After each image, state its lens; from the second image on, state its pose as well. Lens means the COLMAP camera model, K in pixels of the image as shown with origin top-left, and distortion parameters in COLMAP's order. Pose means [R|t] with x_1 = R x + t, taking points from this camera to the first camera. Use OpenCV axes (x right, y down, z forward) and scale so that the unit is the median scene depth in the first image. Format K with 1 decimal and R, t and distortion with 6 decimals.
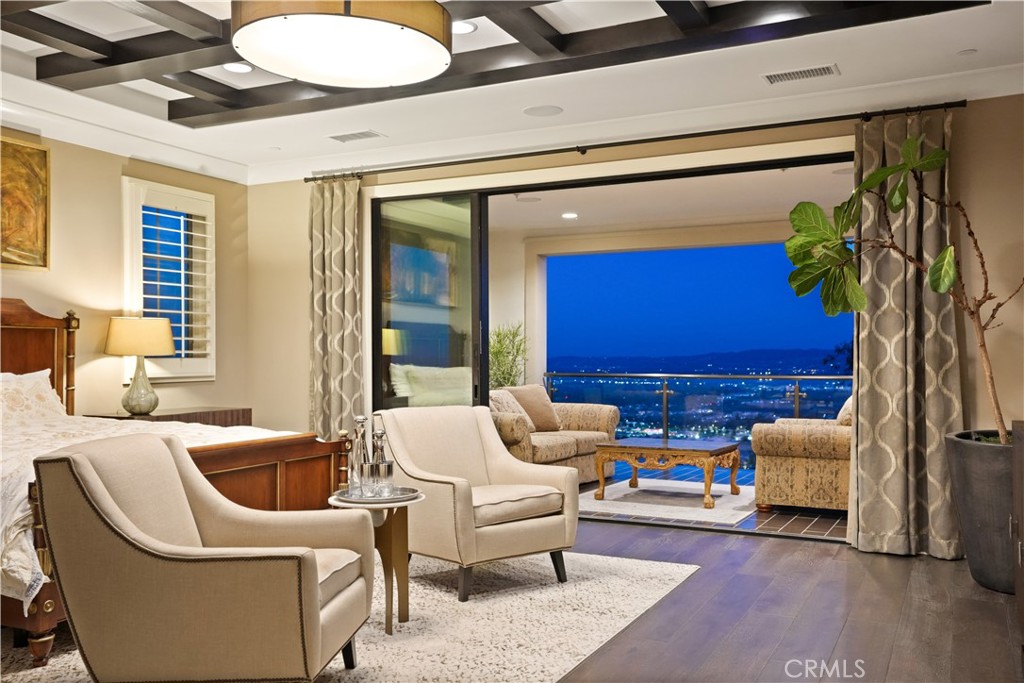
lens RADIAL K [[911.8, 0, 512.0], [0, 911.8, 341.5], [0, 0, 1]] dist [0.003265, 0.162000]
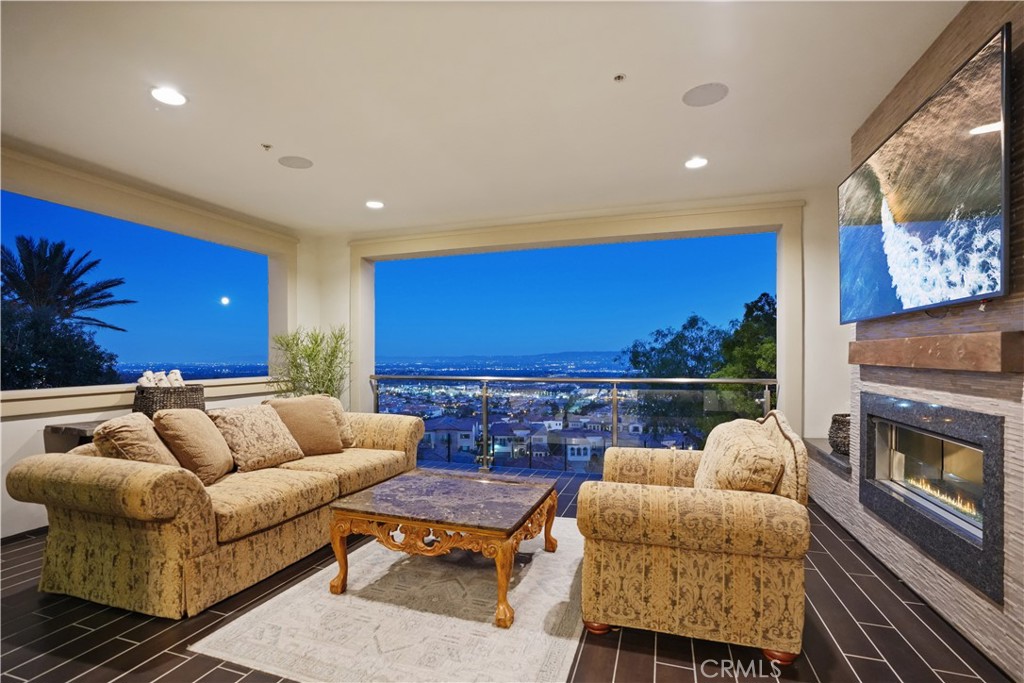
lens RADIAL K [[476.4, 0, 510.6], [0, 476.4, 343.0], [0, 0, 1]] dist [-0.061585, 0.026987]
pose [[0.989737, 0.001359, 0.142893, 0.241279], [-0.000011, 0.999956, -0.009434, 0.007450], [-0.142900, 0.009335, 0.989693, 0.958927]]
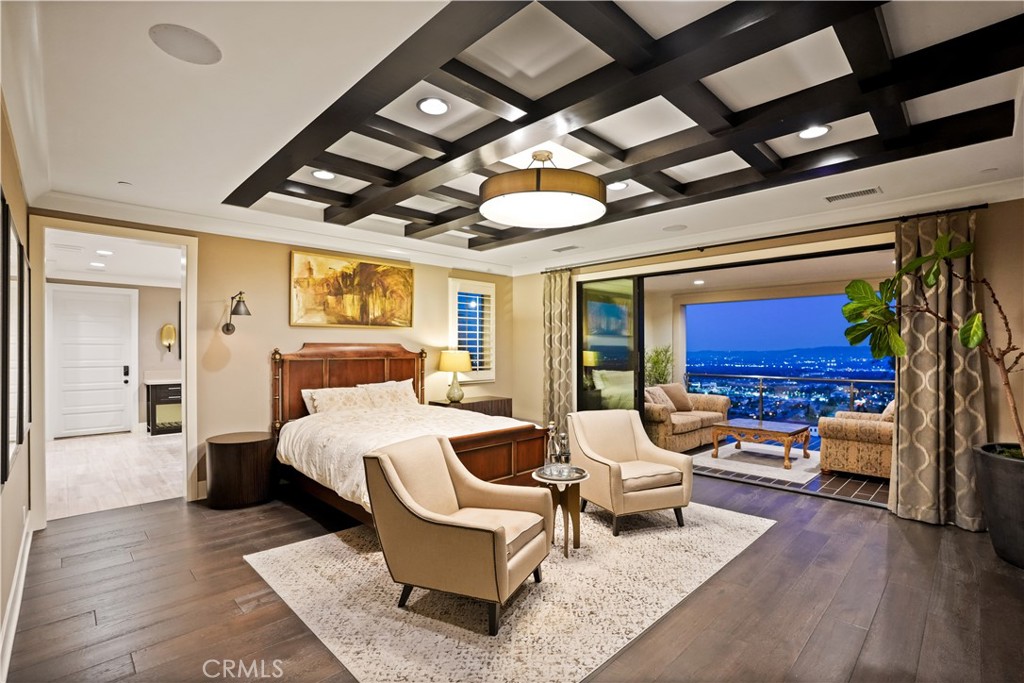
lens RADIAL K [[476.4, 0, 510.6], [0, 476.4, 343.0], [0, 0, 1]] dist [-0.061585, 0.026987]
pose [[0.944981, -0.000625, -0.327124, 0.035911], [0.001228, 0.999998, 0.001637, -0.051007], [0.327123, -0.001949, 0.944980, 0.106355]]
